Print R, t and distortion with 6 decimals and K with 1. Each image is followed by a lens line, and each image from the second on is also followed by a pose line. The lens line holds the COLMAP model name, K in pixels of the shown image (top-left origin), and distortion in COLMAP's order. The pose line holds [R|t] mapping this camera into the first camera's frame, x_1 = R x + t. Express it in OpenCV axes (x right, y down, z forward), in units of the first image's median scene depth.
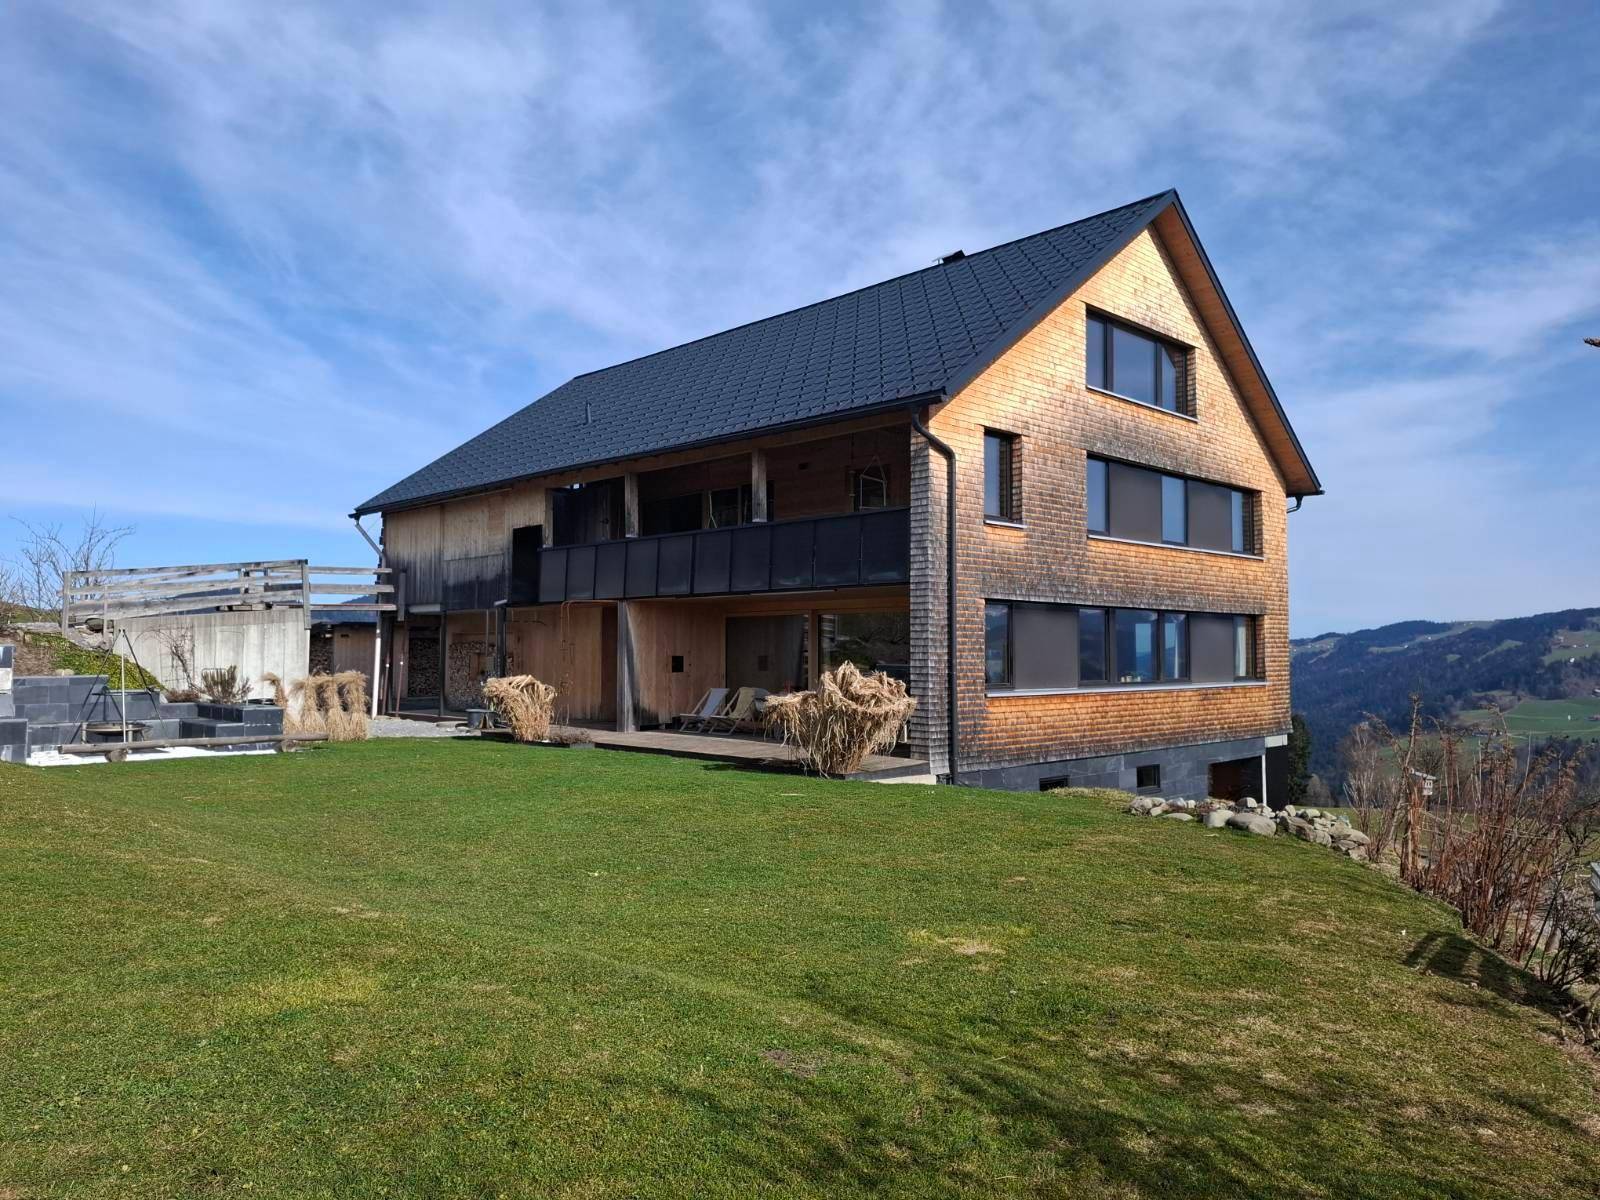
lens RADIAL K [[1115.9, 0, 809.6], [0, 1115.9, 625.8], [0, 0, 1]] dist [0.035708, -0.030729]
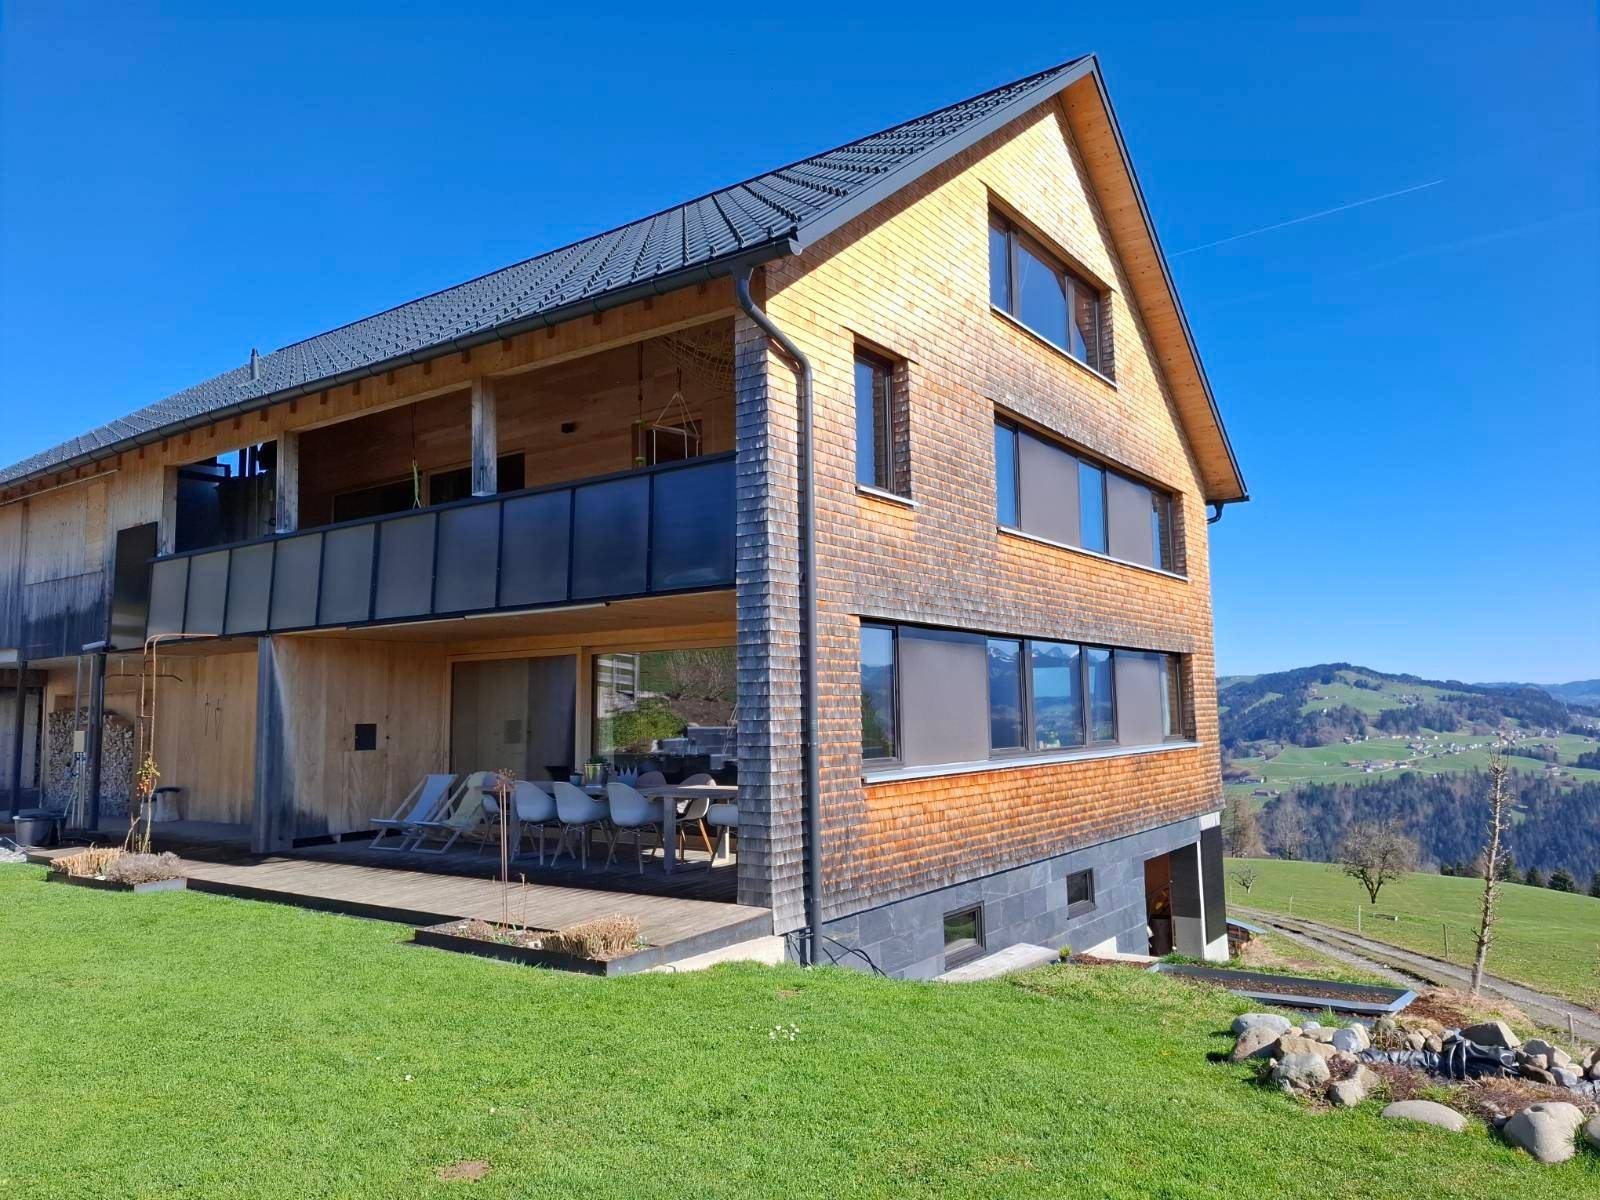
lens RADIAL K [[1115.9, 0, 806.7], [0, 1115.9, 592.4], [0, 0, 1]] dist [0.035708, -0.030729]
pose [[0.986187, 0.000902, 0.165632, 0.023659], [0.013014, 0.996472, -0.082913, 0.009066], [-0.165122, 0.083923, 0.982696, 0.322940]]
